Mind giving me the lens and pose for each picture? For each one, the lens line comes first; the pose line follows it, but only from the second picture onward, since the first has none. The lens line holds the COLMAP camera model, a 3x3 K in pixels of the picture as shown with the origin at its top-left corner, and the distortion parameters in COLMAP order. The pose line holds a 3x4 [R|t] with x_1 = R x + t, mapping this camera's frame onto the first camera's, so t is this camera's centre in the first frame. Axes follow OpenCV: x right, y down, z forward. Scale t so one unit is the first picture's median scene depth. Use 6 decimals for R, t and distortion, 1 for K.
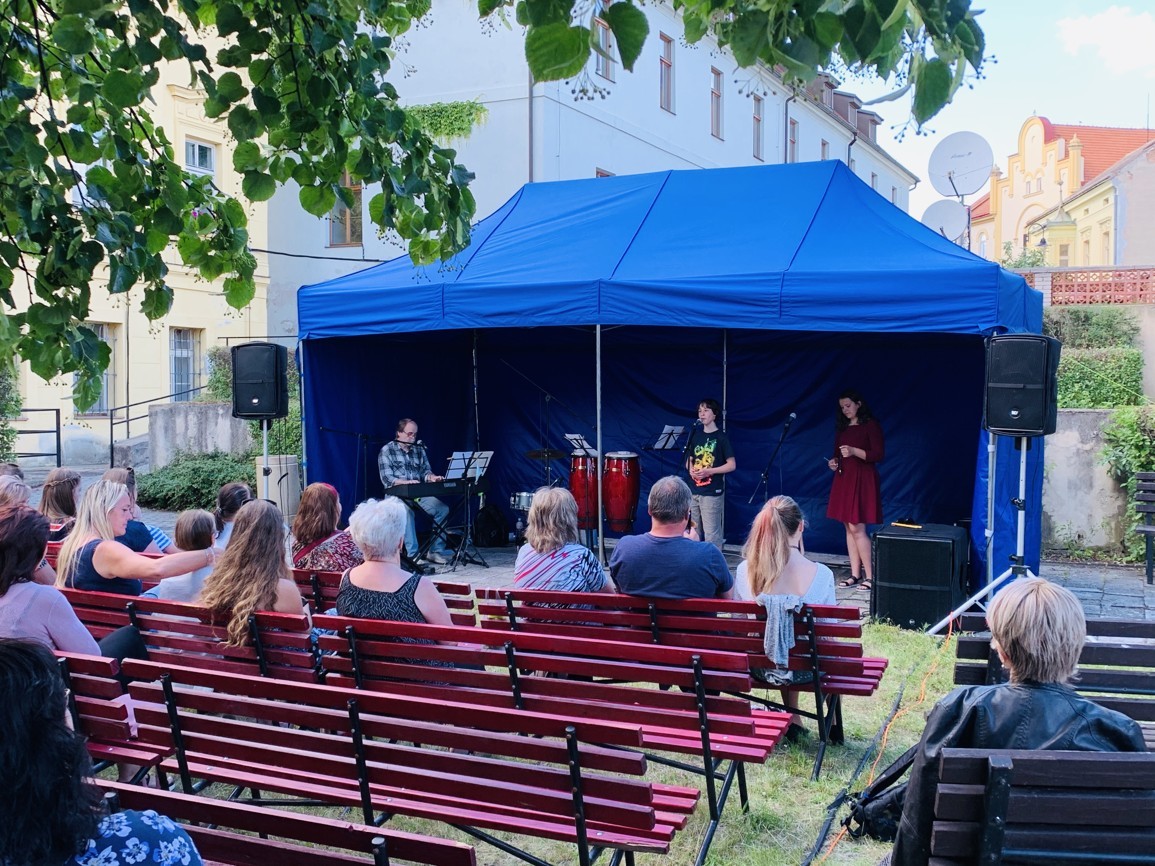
lens RADIAL K [[1180.7, 0, 577.5], [0, 1180.7, 433.0], [0, 0, 1]] dist [0.093645, -0.012798]
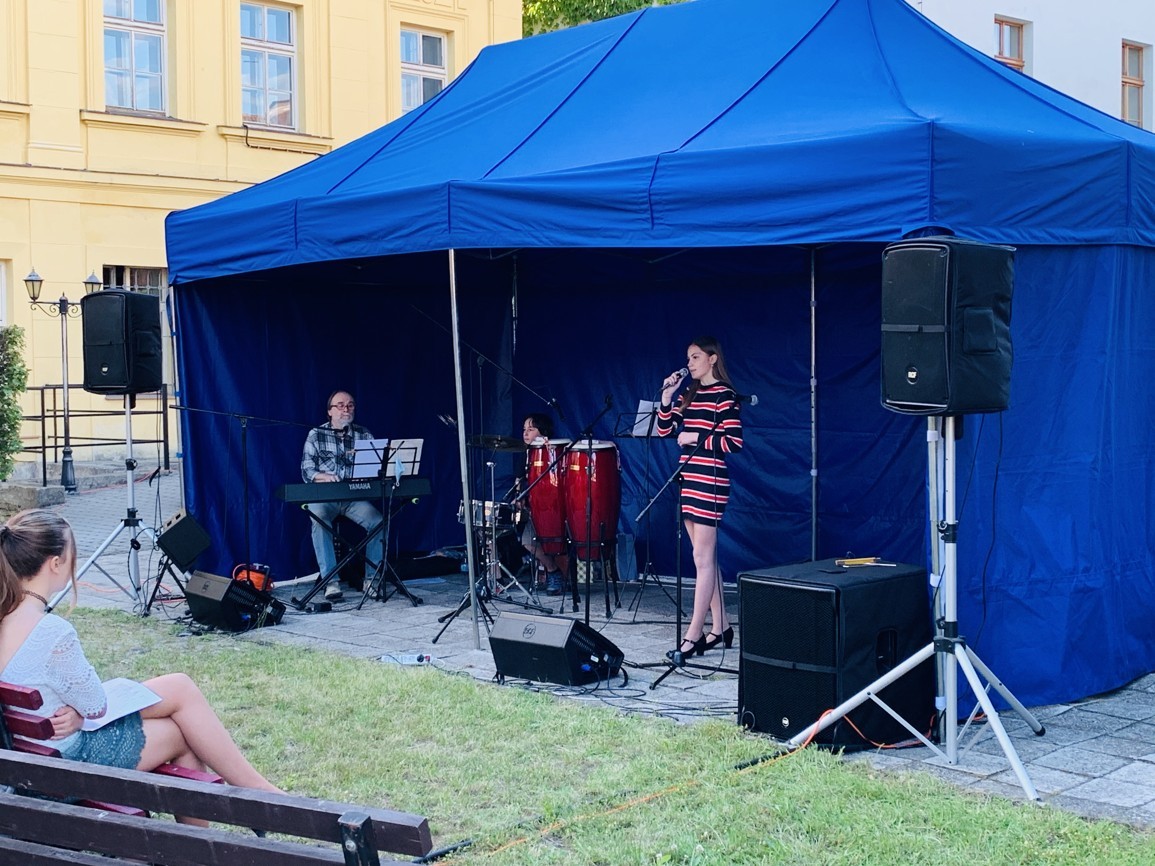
lens RADIAL K [[1627.2, 0, 577.5], [0, 1627.2, 433.0], [0, 0, 1]] dist [0.304497, -1.433099]
pose [[0.934259, 0.003992, -0.356573, 0.417338], [-0.000603, 0.999954, 0.009616, 0.003235], [0.356595, -0.008769, 0.934218, 0.159192]]
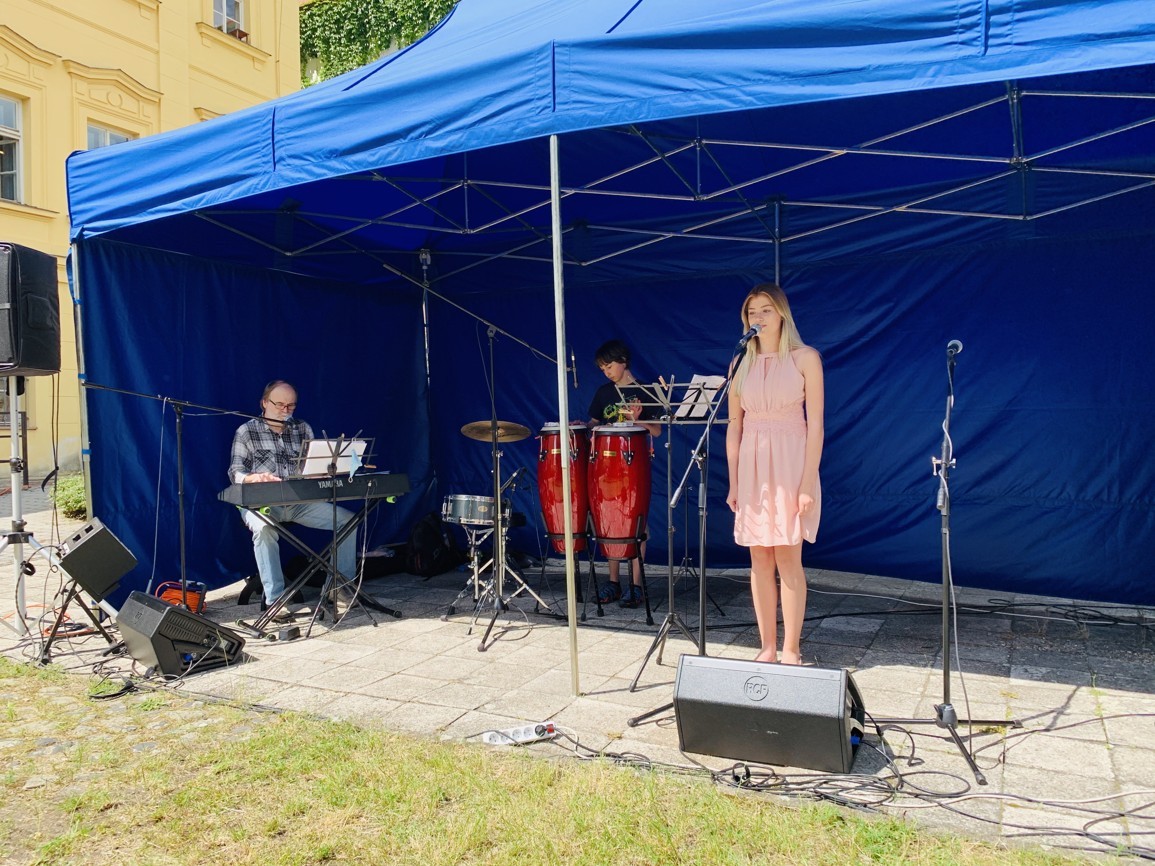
lens RADIAL K [[891.0, 0, 584.1], [0, 891.0, 434.3], [0, 0, 1]] dist [-0.002193, 0.000748]
pose [[0.999327, -0.018335, -0.031771, 0.038966], [0.017789, 0.999691, -0.017384, 0.033870], [0.032080, 0.016807, 0.999344, 0.649363]]
